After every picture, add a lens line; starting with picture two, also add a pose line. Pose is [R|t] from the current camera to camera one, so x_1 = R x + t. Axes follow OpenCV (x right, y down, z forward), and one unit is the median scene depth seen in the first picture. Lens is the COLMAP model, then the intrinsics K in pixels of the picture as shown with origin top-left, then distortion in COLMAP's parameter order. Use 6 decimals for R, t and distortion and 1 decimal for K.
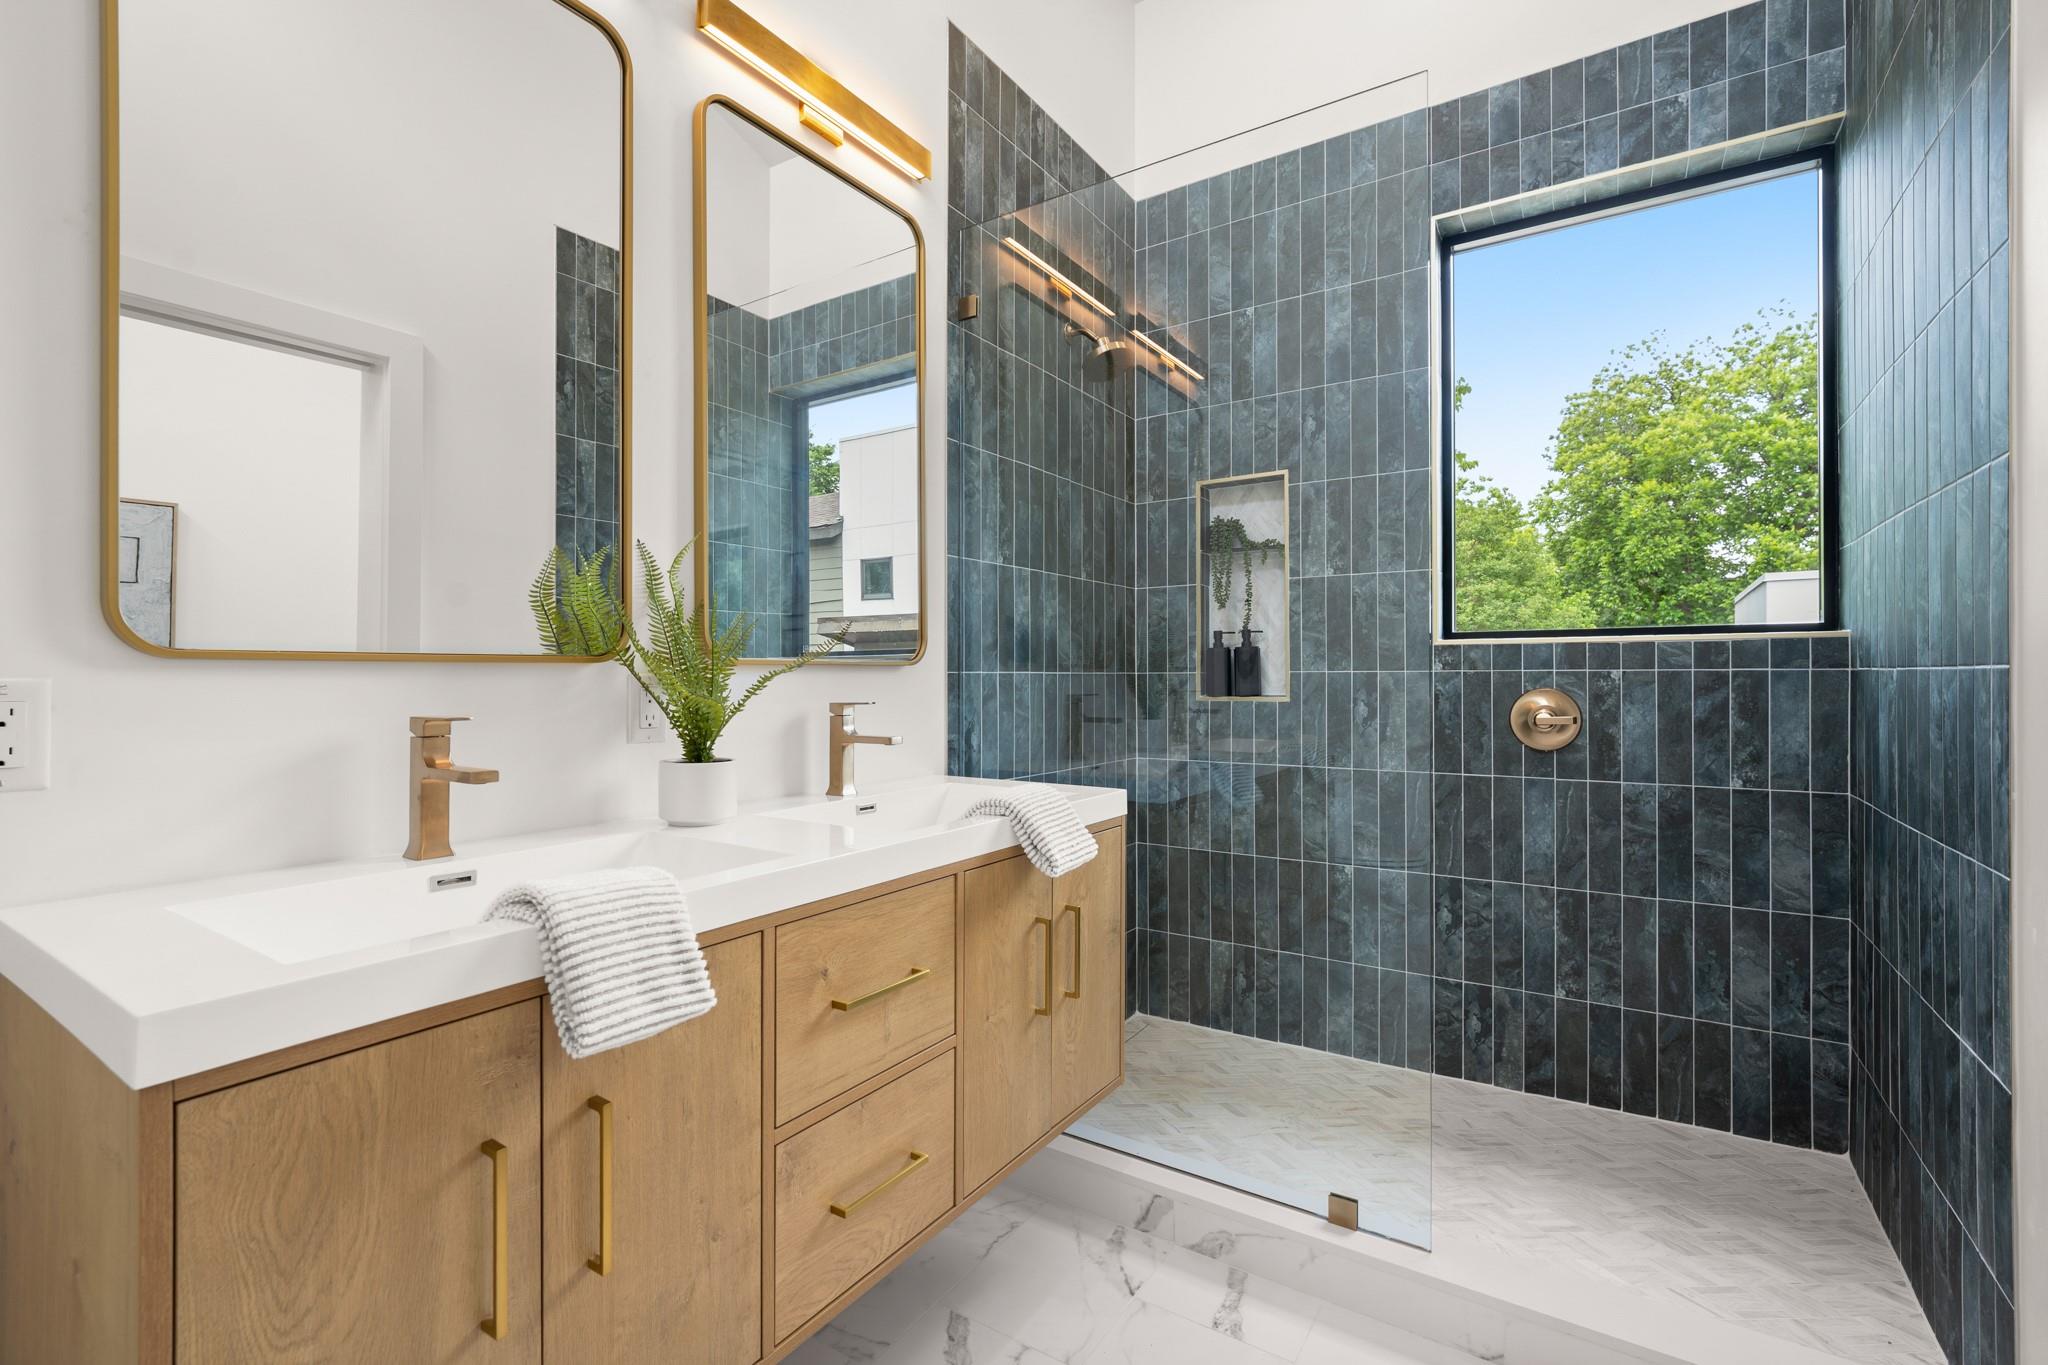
lens RADIAL K [[911.0, 0, 1021.0], [0, 911.0, 675.8], [0, 0, 1]] dist [-0.004085, -0.000145]
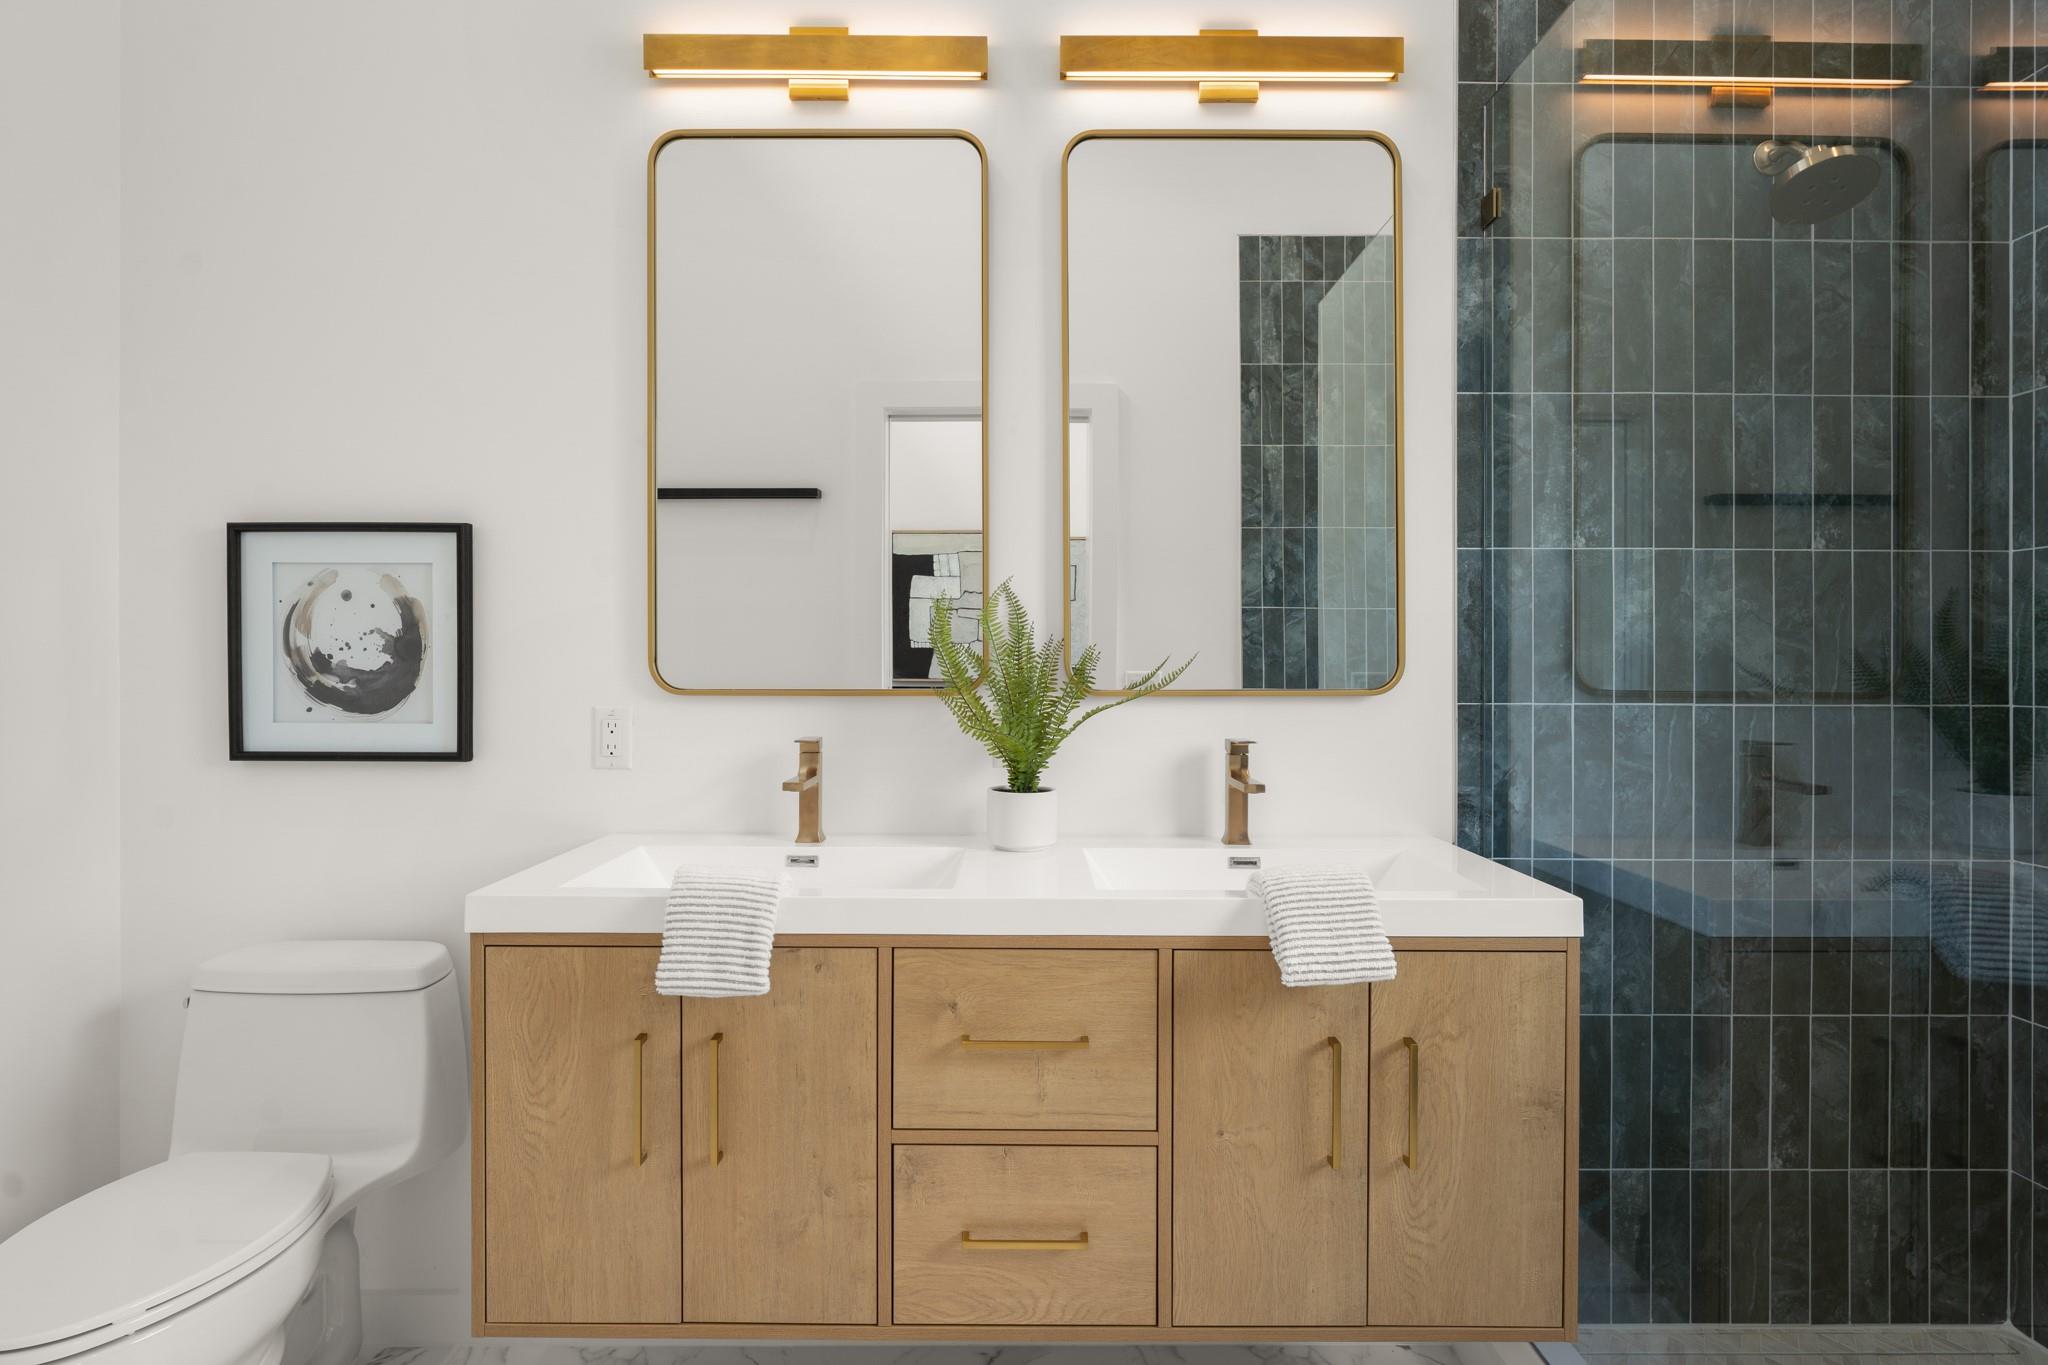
lens RADIAL K [[1063.8, 0, 1022.5], [0, 1063.8, 675.2], [0, 0, 1]] dist [-0.001684, -0.000287]
pose [[0.551293, 0.012411, -0.834220, 0.474575], [-0.003863, 0.999917, 0.012324, -0.038730], [0.834303, -0.003572, 0.551295, 0.222023]]
